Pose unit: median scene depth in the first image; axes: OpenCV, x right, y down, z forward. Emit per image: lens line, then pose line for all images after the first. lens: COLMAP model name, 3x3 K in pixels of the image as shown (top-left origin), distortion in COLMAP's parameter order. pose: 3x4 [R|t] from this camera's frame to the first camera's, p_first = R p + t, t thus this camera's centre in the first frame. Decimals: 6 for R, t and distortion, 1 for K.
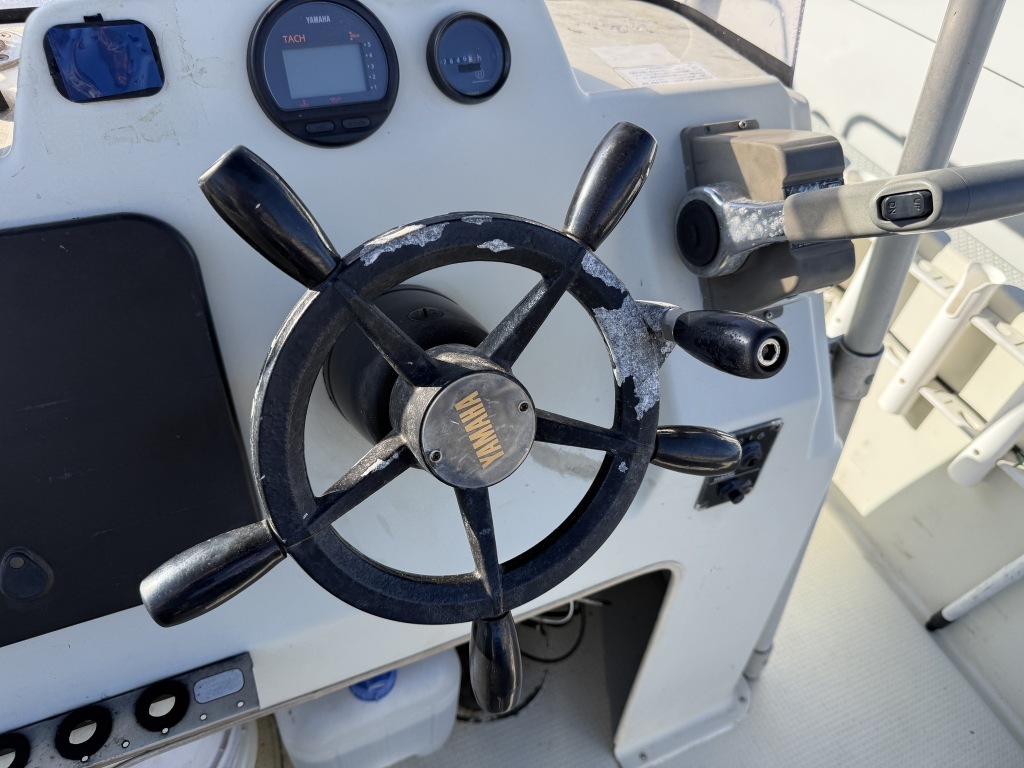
lens RADIAL K [[718.8, 0, 512.0], [0, 718.8, 384.0], [0, 0, 1]] dist [0.005341, -0.053978]
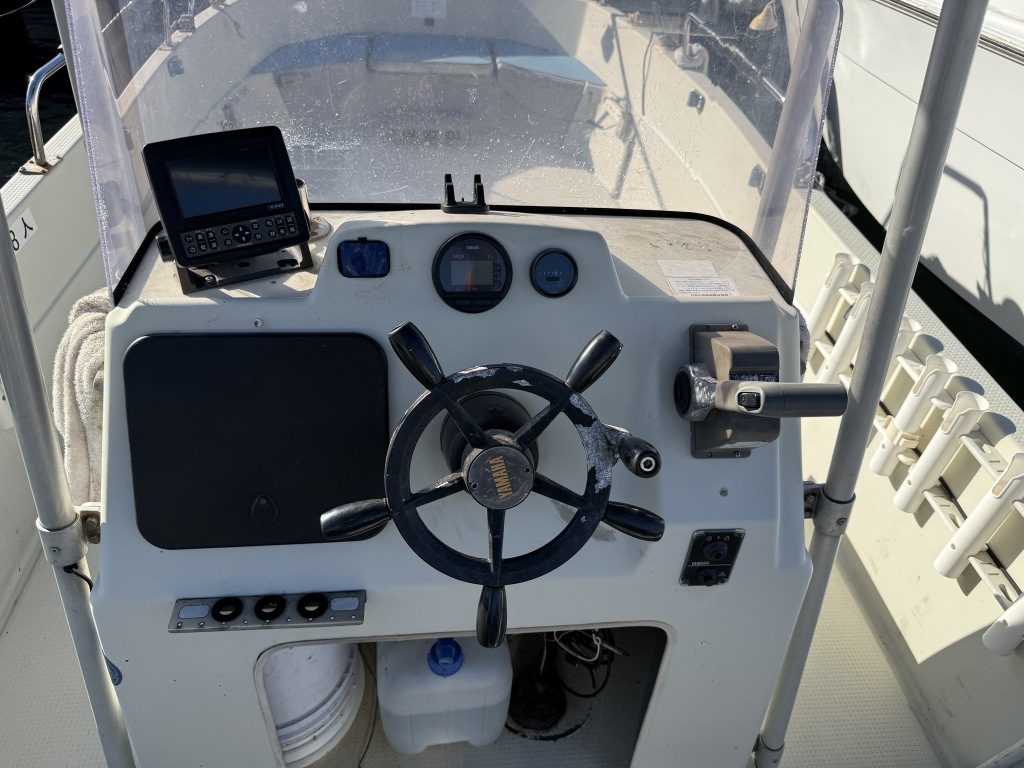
lens RADIAL K [[718.8, 0, 512.0], [0, 718.8, 384.0], [0, 0, 1]] dist [0.005341, -0.053978]
pose [[0.948819, 0.169717, -0.266342, 0.407896], [-0.203866, 0.973233, -0.106095, 0.019526], [0.241207, 0.154964, 0.958022, -0.758683]]
